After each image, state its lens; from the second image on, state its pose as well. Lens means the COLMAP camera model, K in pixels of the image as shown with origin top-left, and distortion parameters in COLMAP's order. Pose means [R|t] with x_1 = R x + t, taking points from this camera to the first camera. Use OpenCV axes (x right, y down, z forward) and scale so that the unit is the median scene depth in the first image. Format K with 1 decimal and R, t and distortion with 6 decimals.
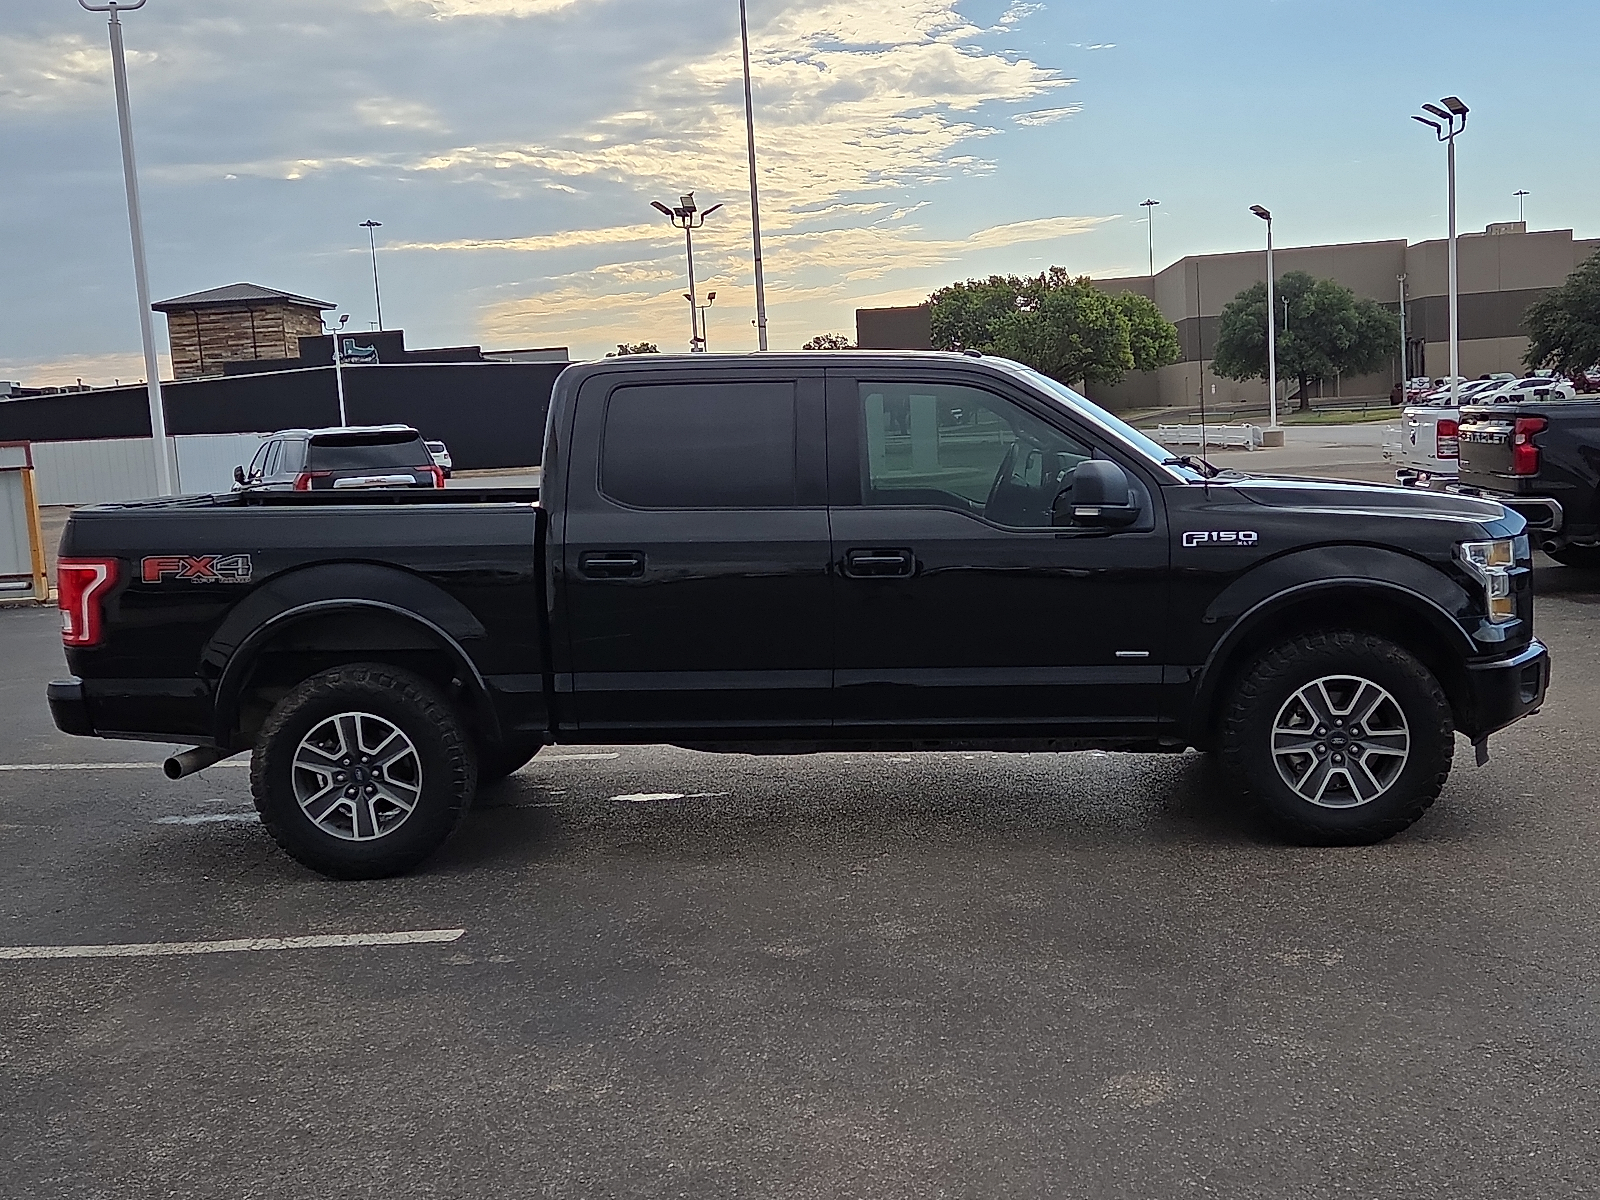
lens RADIAL K [[1734.1, 0, 800.0], [0, 1734.1, 600.0], [0, 0, 1]] dist [0.141049, -0.227743]
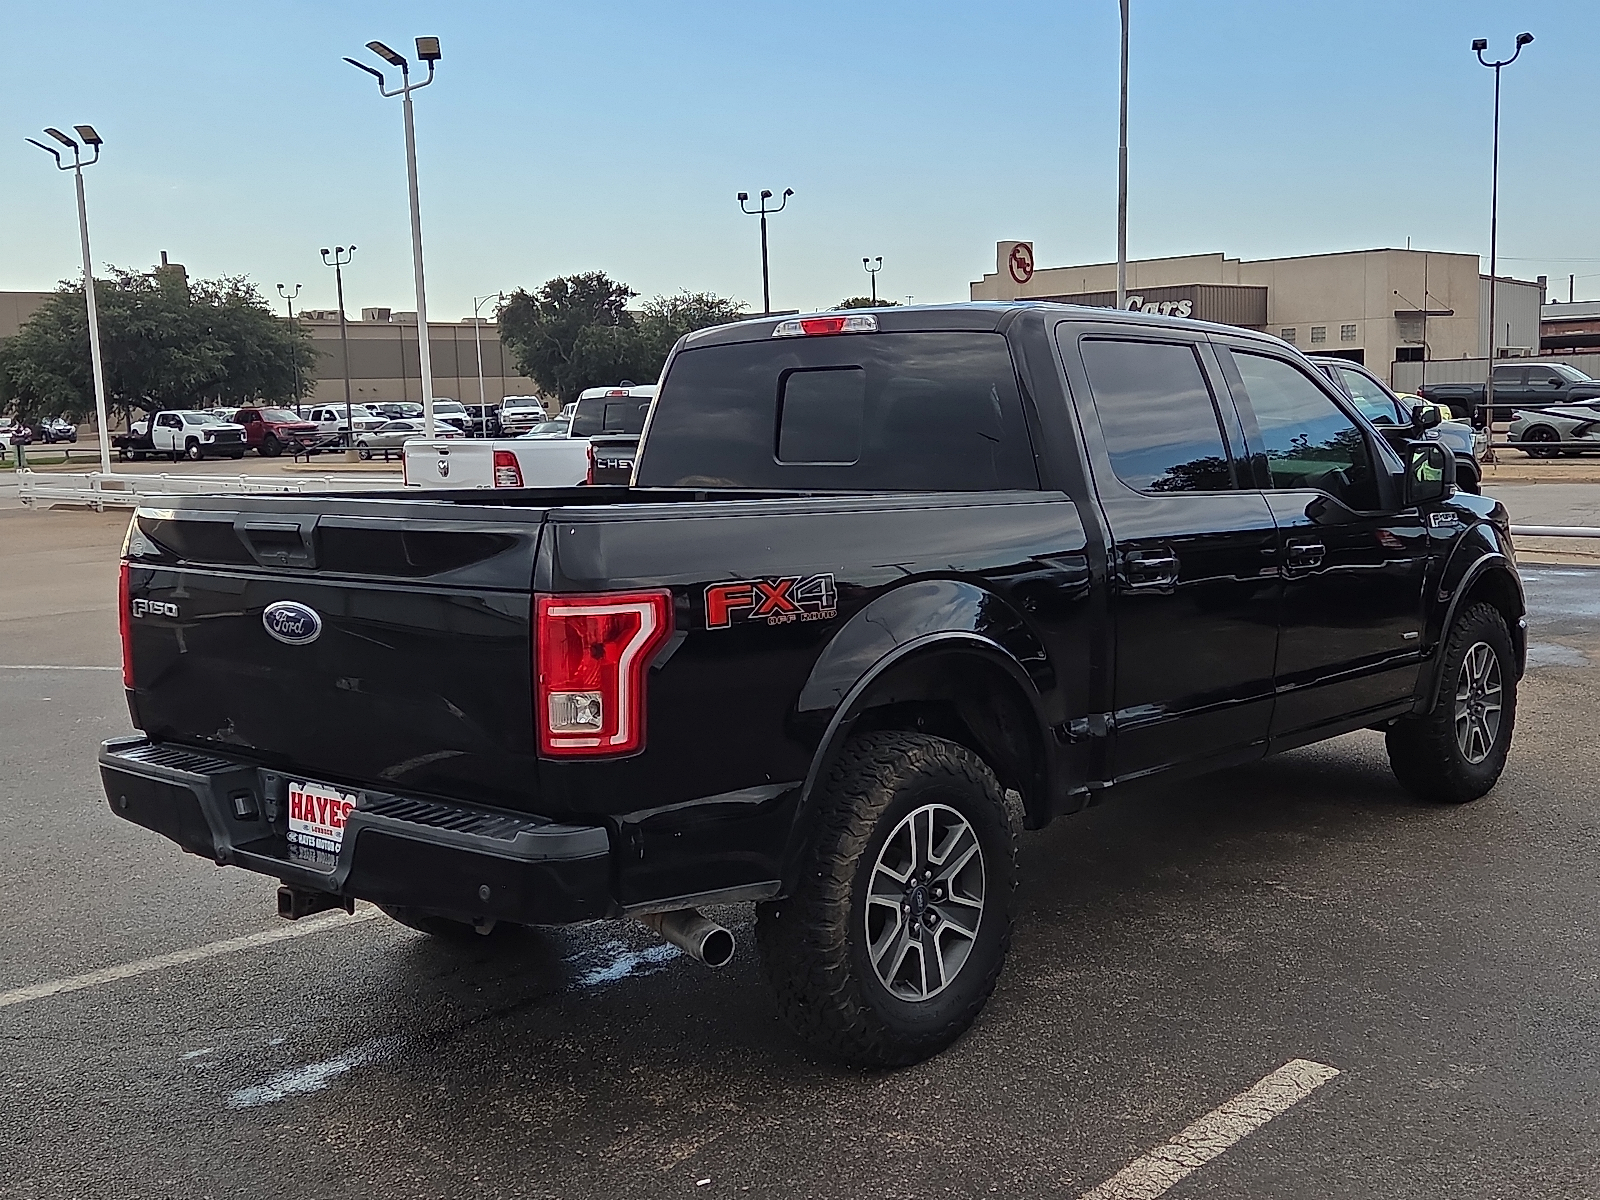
lens RADIAL K [[1734.1, 0, 800.0], [0, 1734.1, 600.0], [0, 0, 1]] dist [0.141049, -0.227743]
pose [[0.619708, -0.051121, 0.783166, -0.793457], [0.076717, 0.997043, 0.004377, -0.019673], [-0.781074, 0.057369, 0.621798, 0.620202]]
